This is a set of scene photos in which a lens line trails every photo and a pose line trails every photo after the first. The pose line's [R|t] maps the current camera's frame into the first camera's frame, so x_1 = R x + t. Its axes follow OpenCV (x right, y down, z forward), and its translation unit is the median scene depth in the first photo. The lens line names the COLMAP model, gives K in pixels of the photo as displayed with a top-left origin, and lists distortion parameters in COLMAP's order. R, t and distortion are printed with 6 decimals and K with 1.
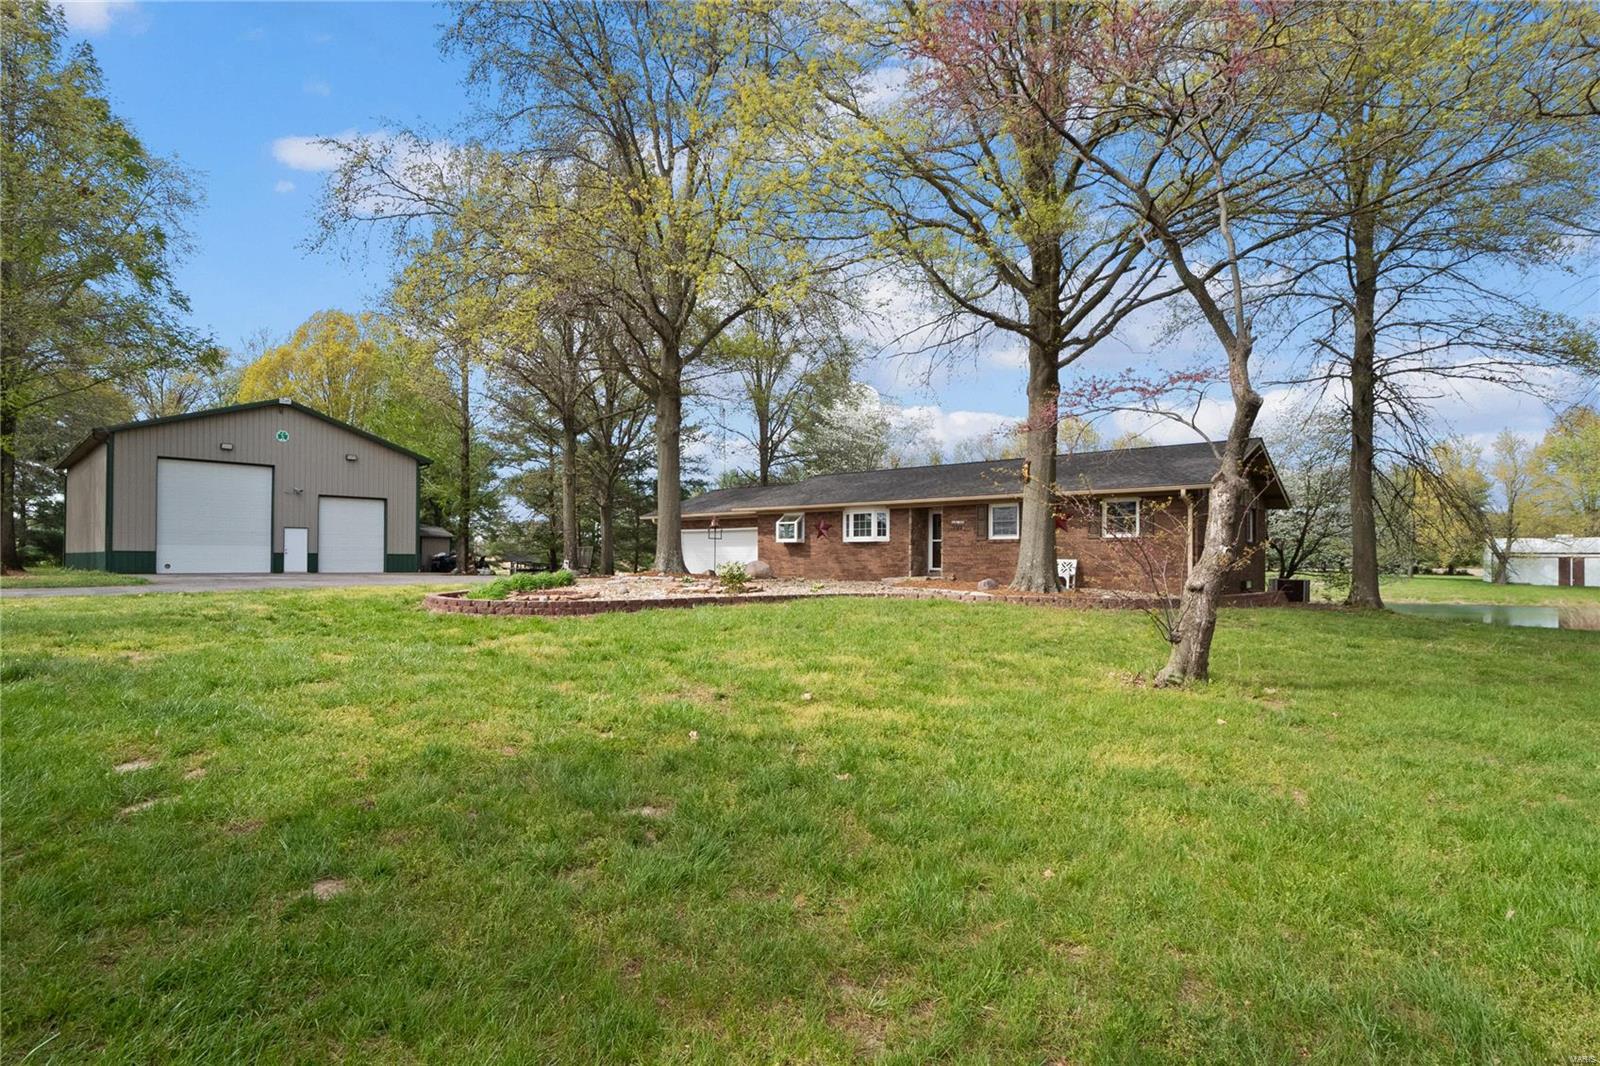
lens RADIAL K [[803.5, 0, 802.6], [0, 803.5, 542.5], [0, 0, 1]] dist [0.002436, -0.000226]
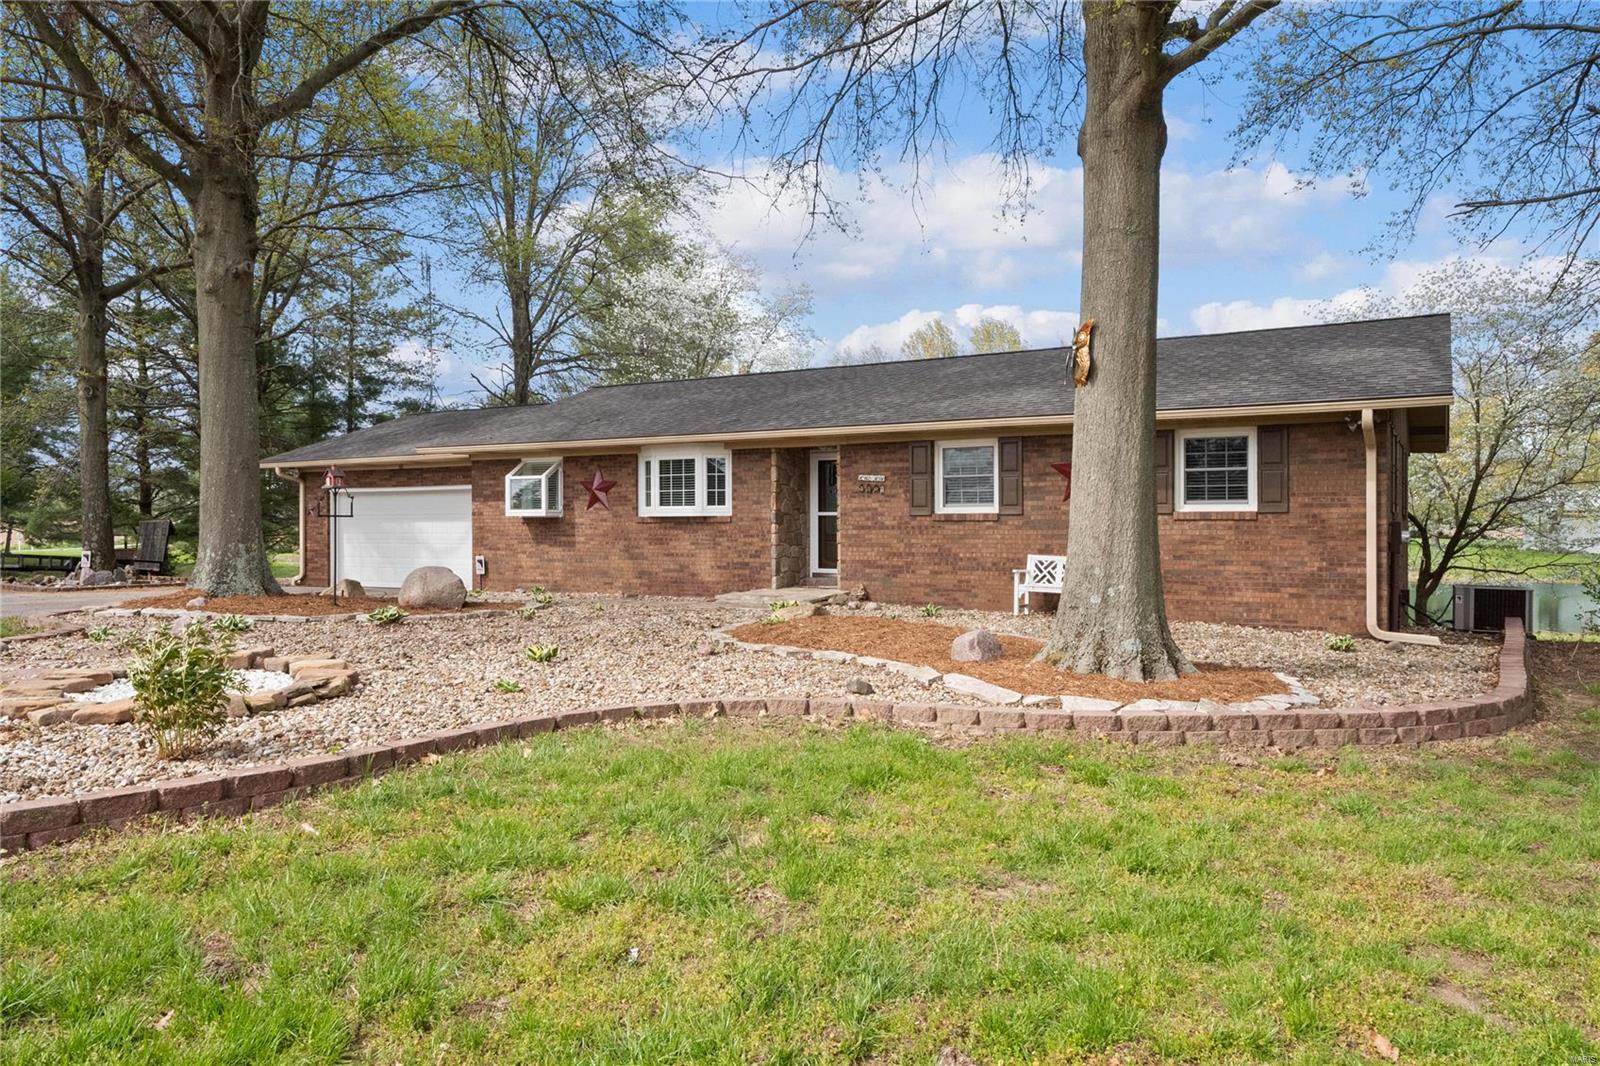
lens RADIAL K [[1123.1, 0, 801.5], [0, 1123.1, 531.8], [0, 0, 1]] dist [-0.034260, -0.000755]
pose [[0.986699, -0.008142, 0.162354, 0.037731], [0.003235, 0.999531, 0.030464, -0.012255], [-0.162526, -0.029533, 0.986262, 0.308898]]
